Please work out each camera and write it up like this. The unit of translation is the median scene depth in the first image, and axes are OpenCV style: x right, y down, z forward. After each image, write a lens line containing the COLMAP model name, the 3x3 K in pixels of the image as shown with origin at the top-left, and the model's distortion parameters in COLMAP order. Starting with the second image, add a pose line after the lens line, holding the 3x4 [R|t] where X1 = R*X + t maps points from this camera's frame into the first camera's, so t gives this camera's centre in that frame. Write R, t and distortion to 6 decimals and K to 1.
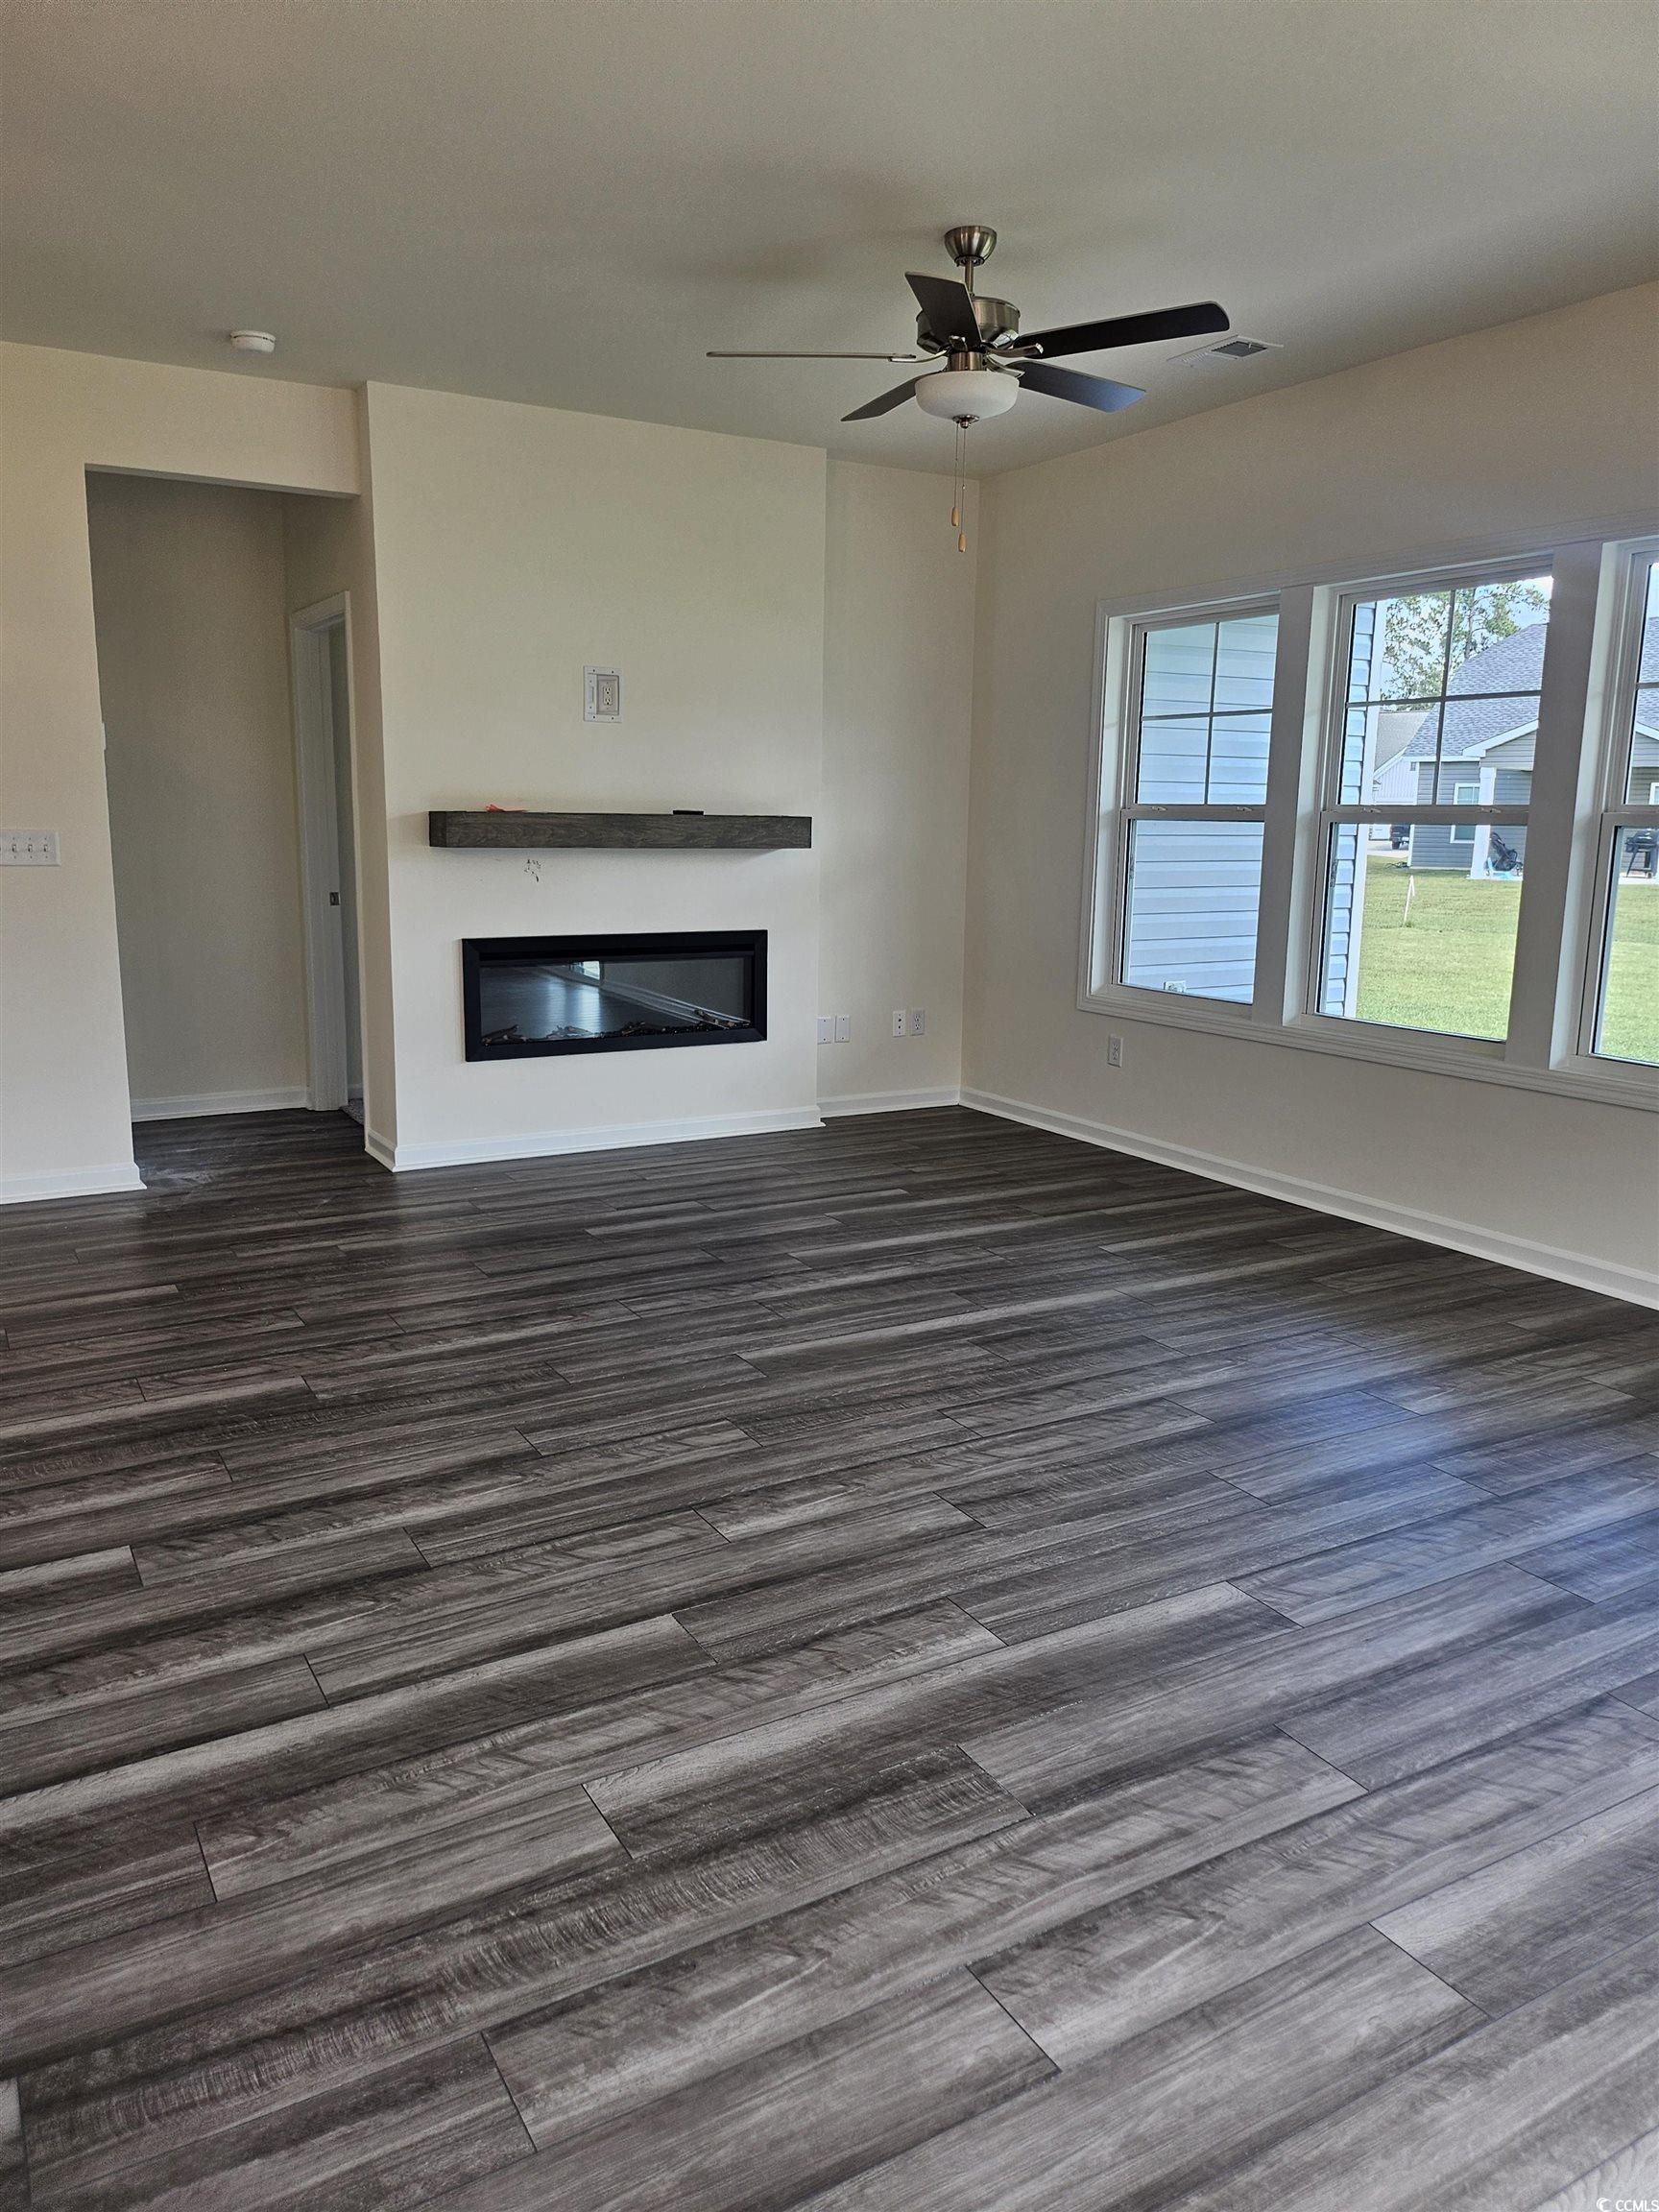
lens RADIAL K [[1560.1, 0, 829.5], [0, 1560.1, 1106.0], [0, 0, 1]] dist [0.044437, -0.051168]
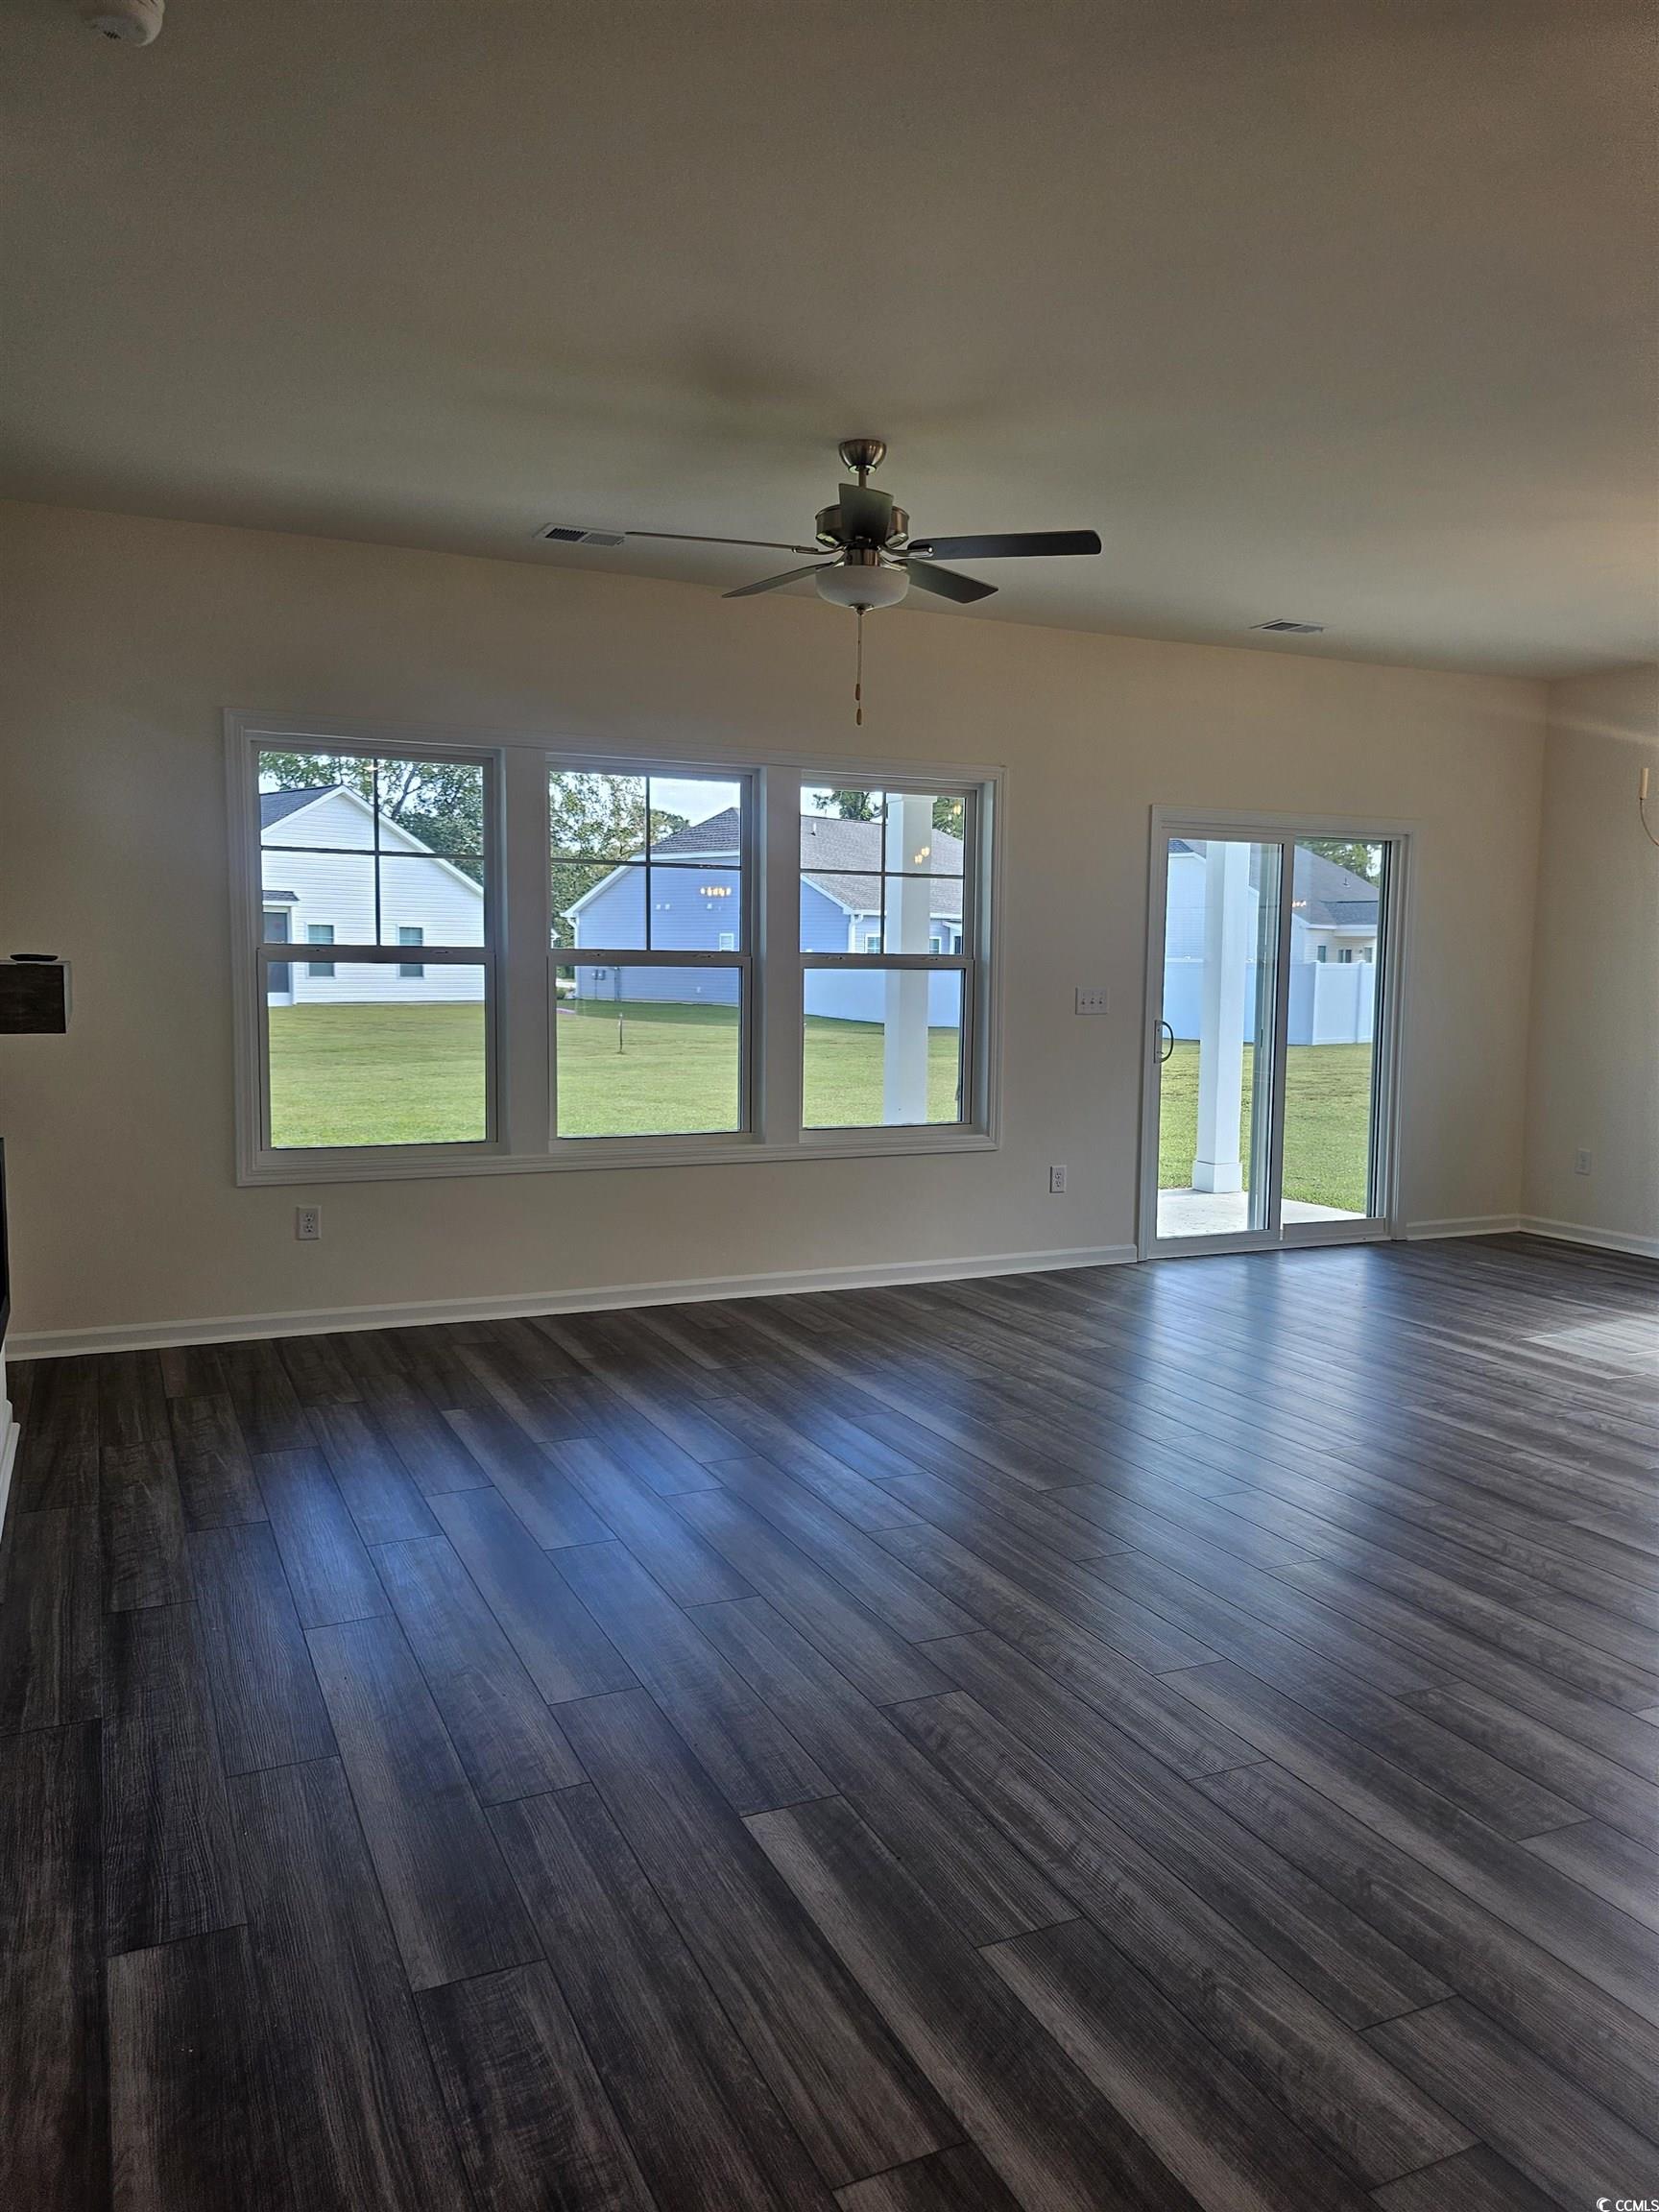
lens RADIAL K [[1560.1, 0, 829.5], [0, 1560.1, 1106.0], [0, 0, 1]] dist [0.044437, -0.051168]
pose [[0.093790, -0.101932, 0.990360, -1.066212], [0.177270, 0.980559, 0.084135, -0.198299], [-0.979683, 0.167670, 0.110036, 0.988682]]
